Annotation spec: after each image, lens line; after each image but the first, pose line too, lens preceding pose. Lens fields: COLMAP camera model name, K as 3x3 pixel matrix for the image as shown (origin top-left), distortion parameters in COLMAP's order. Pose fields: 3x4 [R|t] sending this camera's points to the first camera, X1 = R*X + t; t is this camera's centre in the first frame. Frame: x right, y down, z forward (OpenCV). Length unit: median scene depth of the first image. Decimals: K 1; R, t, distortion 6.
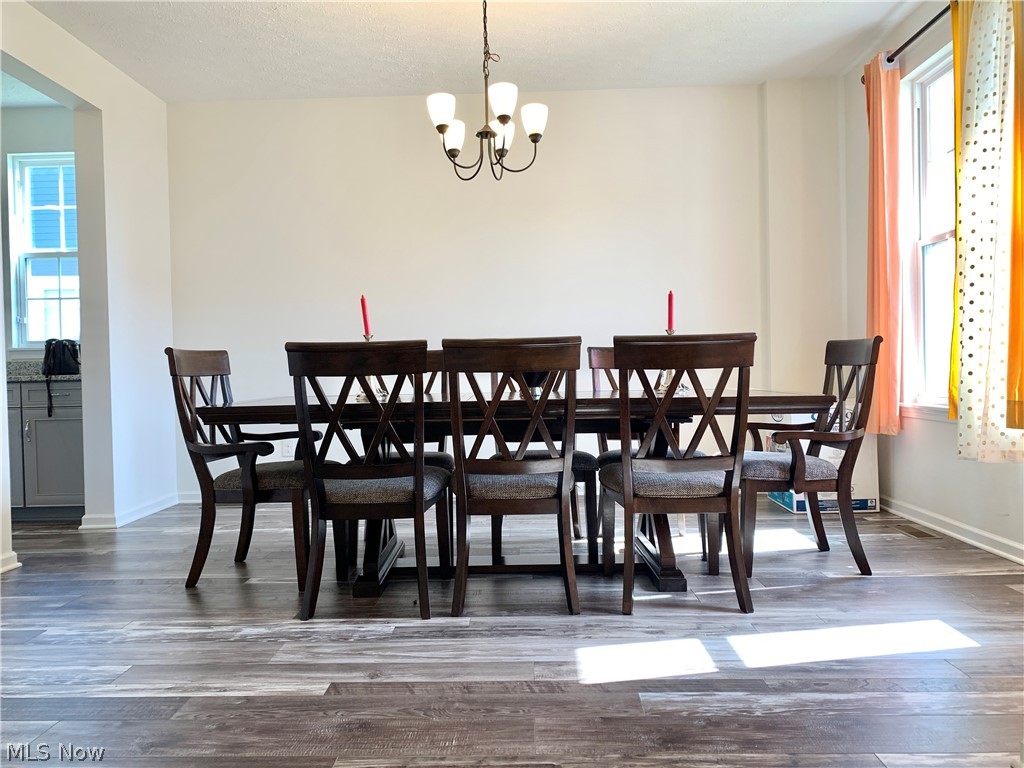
lens RADIAL K [[777.5, 0, 495.5], [0, 777.5, 384.8], [0, 0, 1]] dist [0.050957, -0.067149]
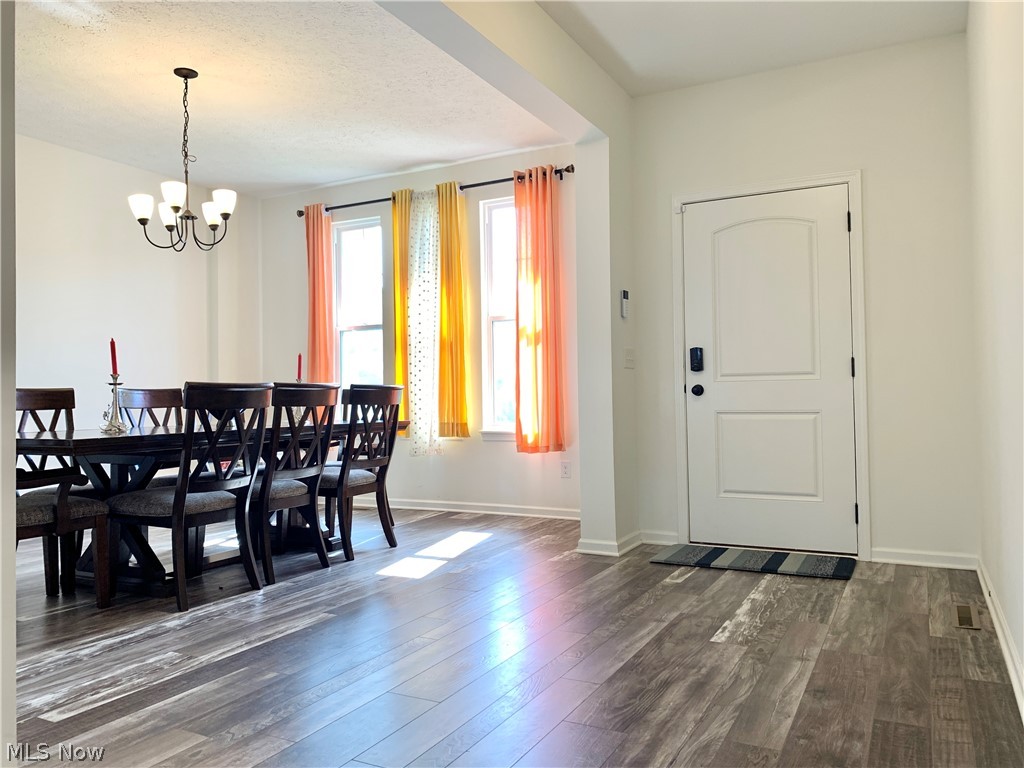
lens RADIAL K [[777.5, 0, 483.7], [0, 777.5, 402.2], [0, 0, 1]] dist [0.050957, -0.067149]
pose [[0.470353, 0.008364, 0.882438, -1.151784], [0.023621, 0.999477, -0.022064, 0.015196], [-0.882162, 0.031222, 0.469910, 0.010696]]
